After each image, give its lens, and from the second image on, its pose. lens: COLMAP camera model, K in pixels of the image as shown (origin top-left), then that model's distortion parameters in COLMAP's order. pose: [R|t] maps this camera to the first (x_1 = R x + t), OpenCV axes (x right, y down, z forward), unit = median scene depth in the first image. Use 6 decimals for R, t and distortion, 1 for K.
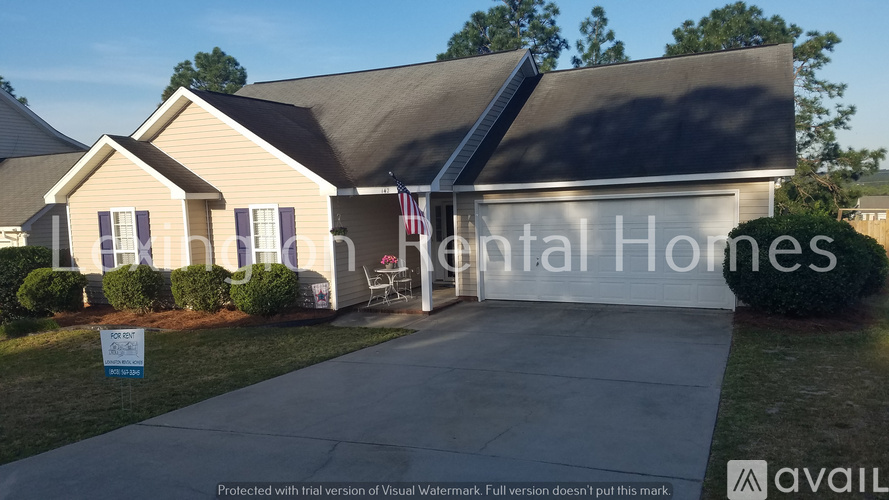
lens RADIAL K [[705.3, 0, 439.2], [0, 705.3, 252.5], [0, 0, 1]] dist [0.040771, -0.036527]
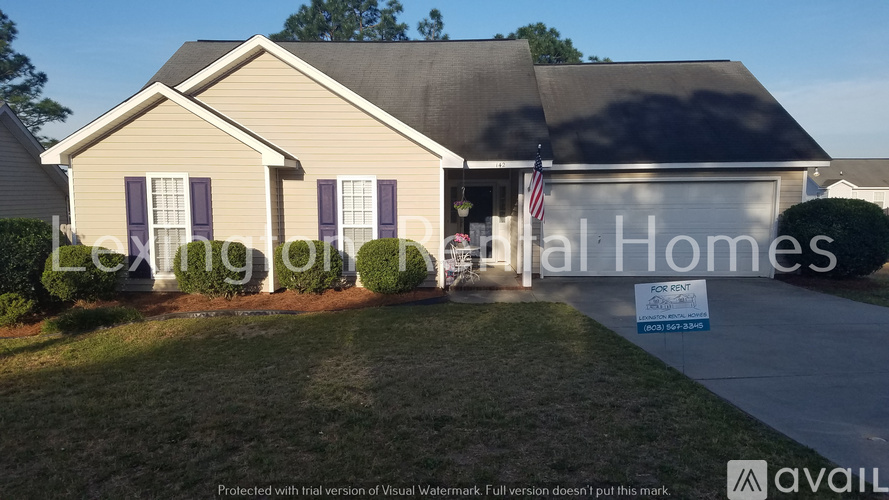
lens RADIAL K [[705.3, 0, 440.1], [0, 705.3, 249.8], [0, 0, 1]] dist [0.040771, -0.036527]
pose [[0.907510, -0.003754, 0.420014, -0.518274], [0.006506, 0.999966, -0.005120, 0.032029], [-0.419981, 0.007379, 0.907503, 0.128621]]
